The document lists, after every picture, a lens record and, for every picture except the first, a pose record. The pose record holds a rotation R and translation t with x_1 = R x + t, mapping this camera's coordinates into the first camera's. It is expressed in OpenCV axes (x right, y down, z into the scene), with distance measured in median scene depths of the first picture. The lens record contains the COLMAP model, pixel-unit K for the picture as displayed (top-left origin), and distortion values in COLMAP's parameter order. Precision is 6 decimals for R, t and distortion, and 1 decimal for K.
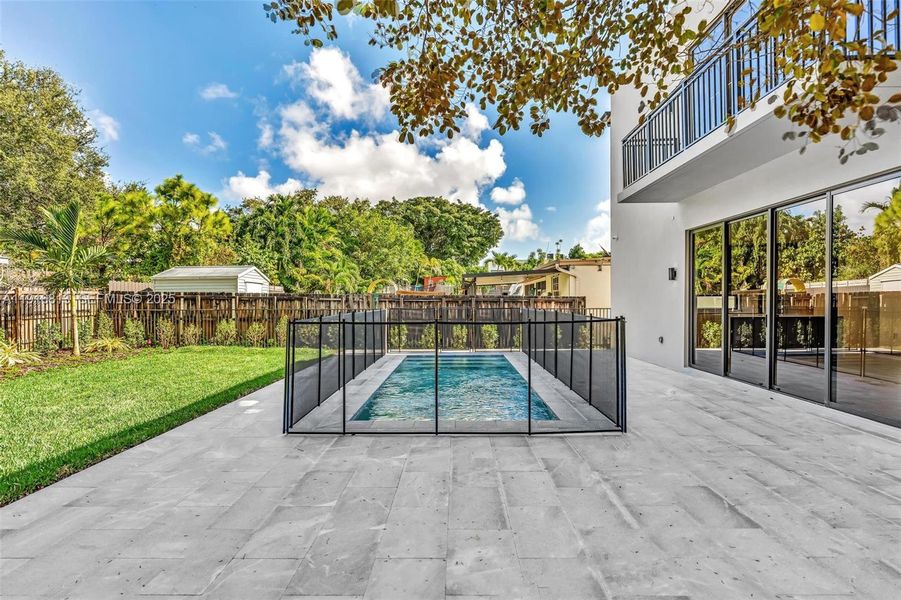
lens RADIAL K [[445.6, 0, 450.5], [0, 445.6, 300.0], [0, 0, 1]] dist [-0.000781, 0.000413]
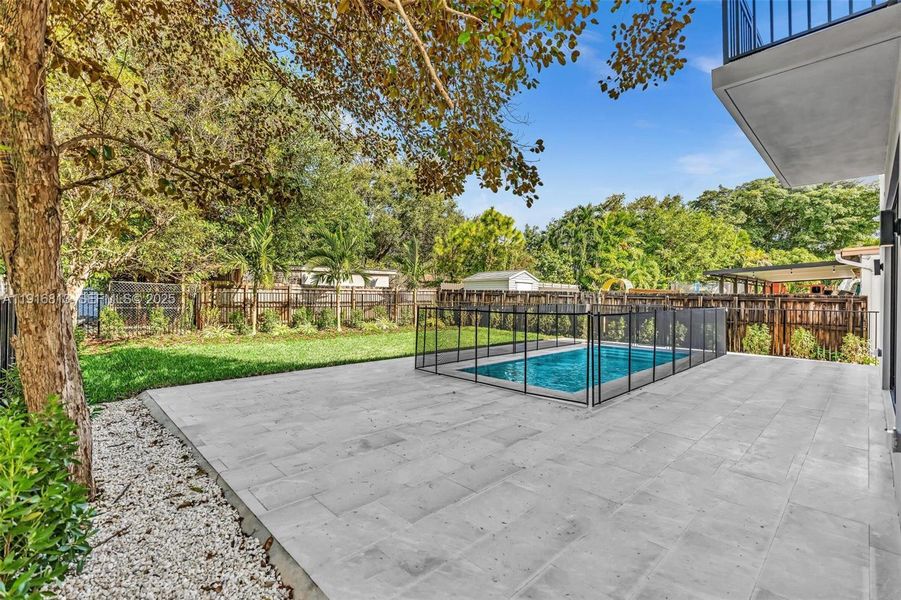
lens RADIAL K [[445.6, 0, 450.5], [0, 445.6, 300.0], [0, 0, 1]] dist [-0.000781, 0.000413]
pose [[0.667983, 0.017440, -0.743972, 0.347867], [-0.011955, 0.999848, 0.012704, -0.001936], [0.744081, 0.000408, 0.668090, -0.035977]]
